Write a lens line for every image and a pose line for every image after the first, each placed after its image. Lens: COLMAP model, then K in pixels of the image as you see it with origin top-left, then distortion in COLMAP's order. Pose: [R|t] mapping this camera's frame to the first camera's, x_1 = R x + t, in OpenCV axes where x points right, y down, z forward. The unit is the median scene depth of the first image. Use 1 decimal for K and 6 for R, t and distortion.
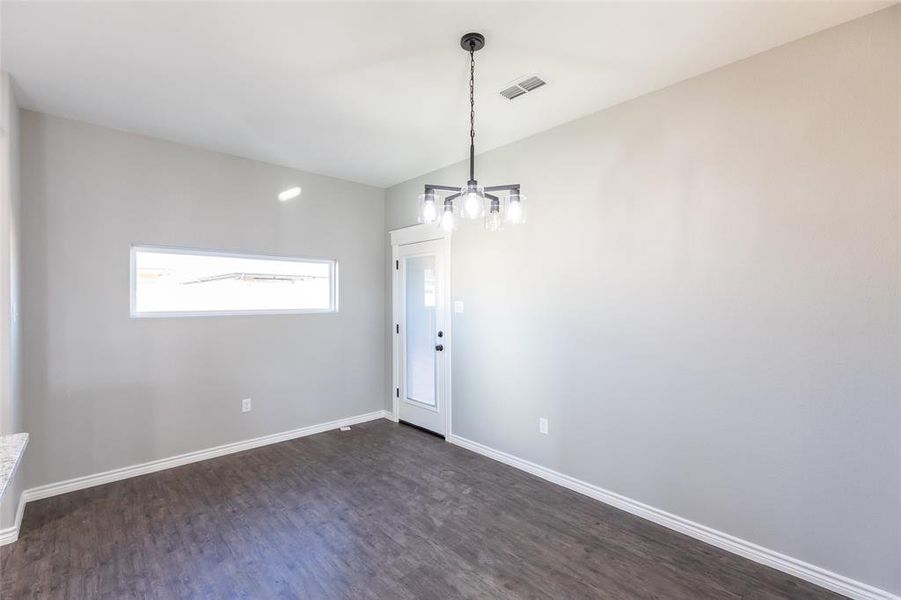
lens RADIAL K [[401.7, 0, 447.0], [0, 401.7, 302.2], [0, 0, 1]] dist [0.003274, 0.000083]
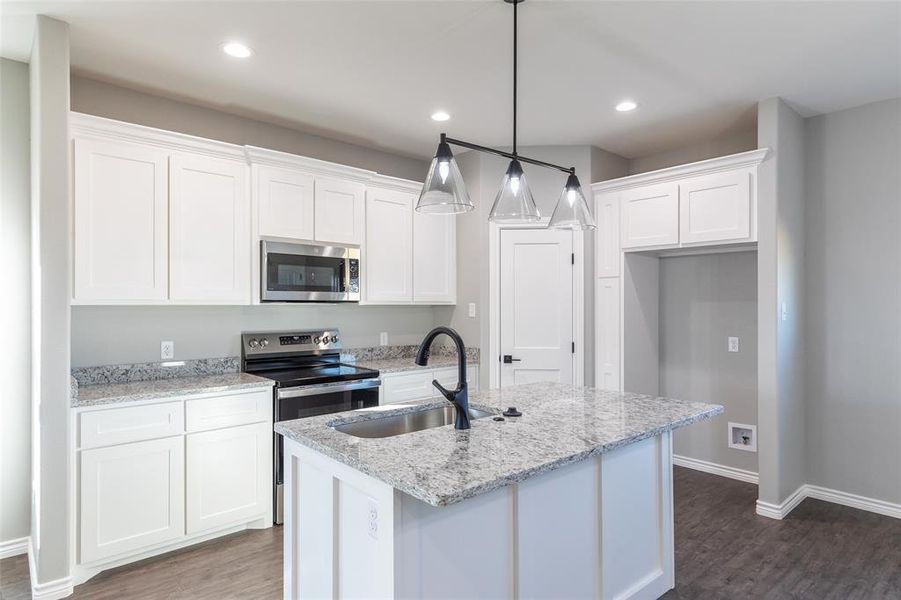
lens RADIAL K [[507.7, 0, 450.5], [0, 507.7, 300.0], [0, 0, 1]] dist [0.000742, 0.000458]
pose [[-0.017556, -0.007629, -0.999817, 0.253031], [-0.010130, 0.999921, -0.007452, 0.010735], [0.999795, 0.009997, -0.017632, 0.093380]]
